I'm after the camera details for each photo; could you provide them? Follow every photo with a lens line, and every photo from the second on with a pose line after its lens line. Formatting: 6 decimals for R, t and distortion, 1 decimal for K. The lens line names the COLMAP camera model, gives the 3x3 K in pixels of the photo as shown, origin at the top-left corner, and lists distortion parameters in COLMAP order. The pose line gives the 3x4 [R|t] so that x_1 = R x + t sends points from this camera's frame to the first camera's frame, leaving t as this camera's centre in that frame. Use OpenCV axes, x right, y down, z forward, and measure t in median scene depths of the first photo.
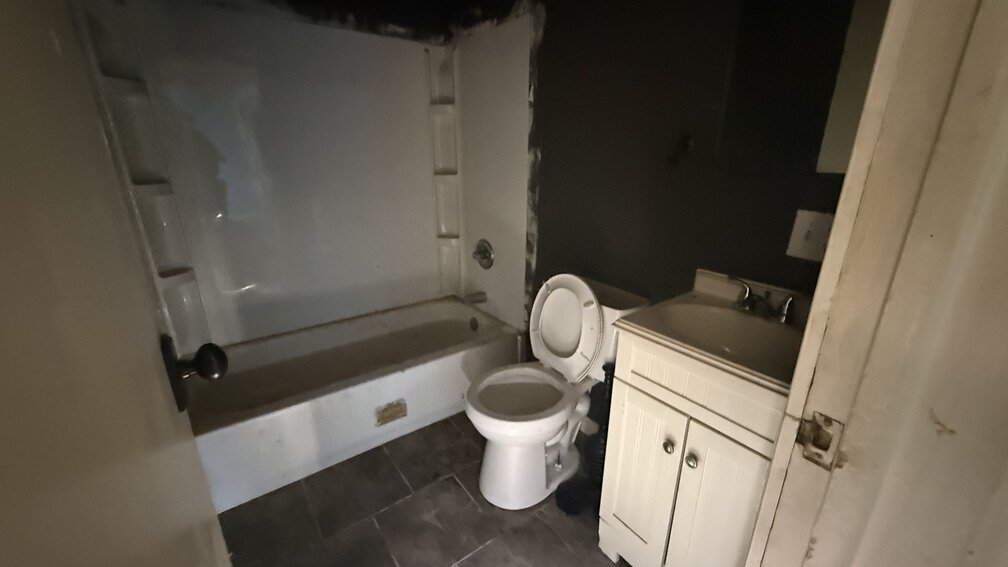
lens RADIAL K [[401.7, 0, 500.7], [0, 401.7, 283.6], [0, 0, 1]] dist [-0.000657, 0.000030]
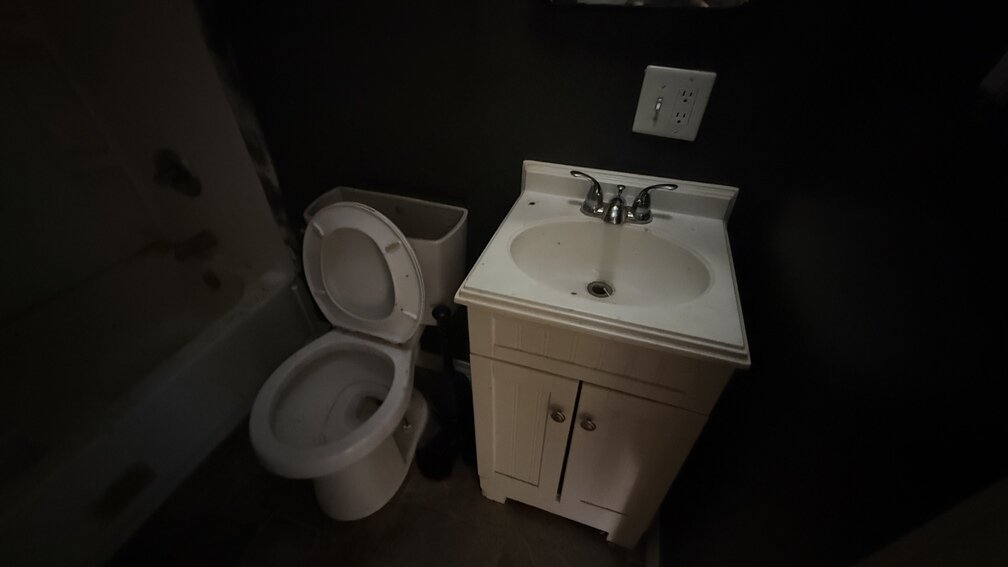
lens RADIAL K [[389.4, 0, 504.0], [0, 389.4, 283.5], [0, 0, 1]] dist [-0.000278, 0.000011]
pose [[0.811779, -0.360575, 0.459347, 0.039865], [0.179361, 0.902533, 0.391488, -0.089803], [-0.555737, -0.235413, 0.797331, 0.295353]]
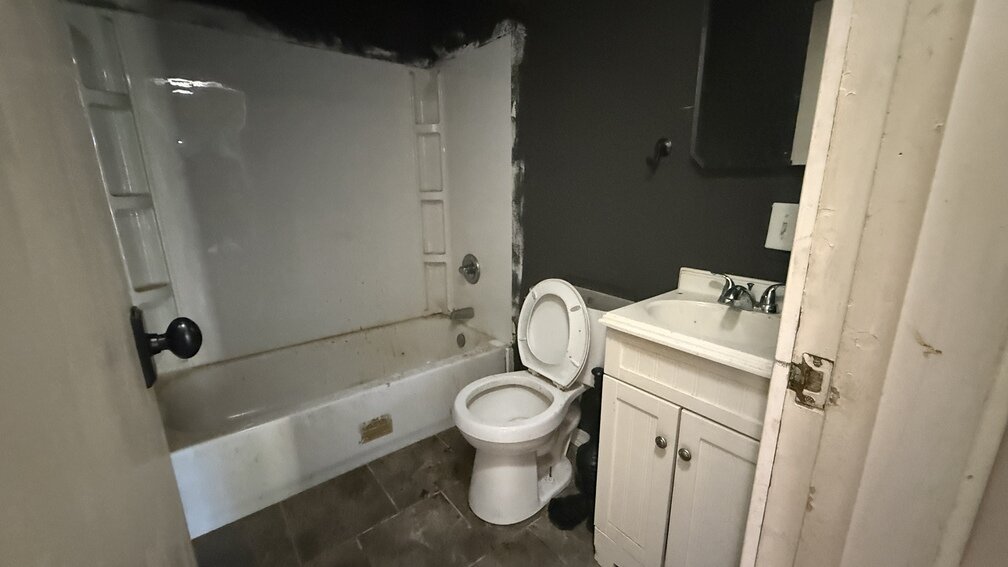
lens RADIAL K [[400.9, 0, 501.0], [0, 400.9, 283.2], [0, 0, 1]] dist [-0.001064, -0.000023]
pose [[0.999258, -0.018018, 0.034034, 0.000389], [0.020472, 0.997109, -0.073172, 0.050451], [-0.032617, 0.073814, 0.996738, 0.005376]]
